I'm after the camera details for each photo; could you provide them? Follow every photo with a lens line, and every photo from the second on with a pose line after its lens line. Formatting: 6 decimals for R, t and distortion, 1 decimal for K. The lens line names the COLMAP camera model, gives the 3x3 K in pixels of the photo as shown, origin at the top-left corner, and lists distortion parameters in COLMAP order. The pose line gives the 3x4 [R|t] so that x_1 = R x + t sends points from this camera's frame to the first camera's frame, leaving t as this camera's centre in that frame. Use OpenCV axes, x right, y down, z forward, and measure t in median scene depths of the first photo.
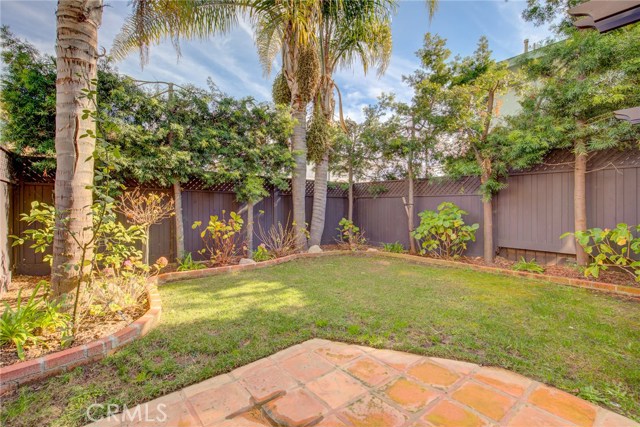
lens RADIAL K [[293.2, 0, 319.2], [0, 293.2, 209.6], [0, 0, 1]] dist [-0.001423, 0.000808]
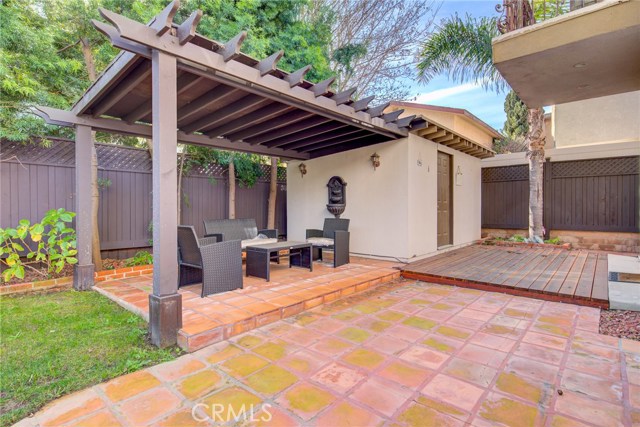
lens RADIAL K [[315.7, 0, 318.1], [0, 315.7, 210.7], [0, 0, 1]] dist [0.001966, -0.002362]
pose [[-0.157387, -0.021200, 0.987309, -0.116960], [0.008624, 0.999702, 0.022841, 0.000595], [-0.987499, 0.012110, -0.157157, 0.138867]]
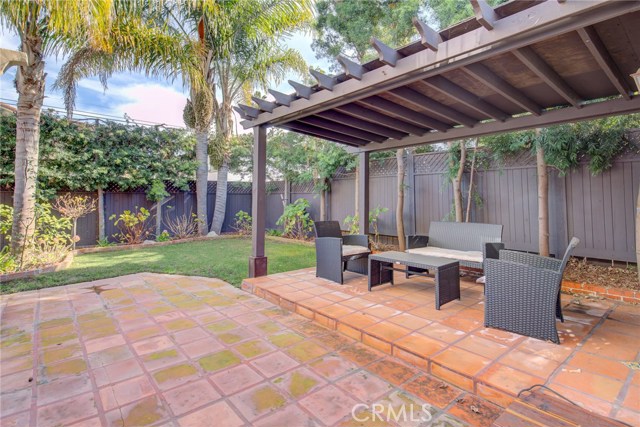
lens RADIAL K [[315.7, 0, 310.7], [0, 315.7, 185.4], [0, 0, 1]] dist [0.001966, -0.002362]
pose [[0.999552, -0.012898, 0.027012, 0.575228], [0.014168, 0.998776, -0.047380, -0.017555], [-0.026368, 0.047742, 0.998512, -0.652442]]
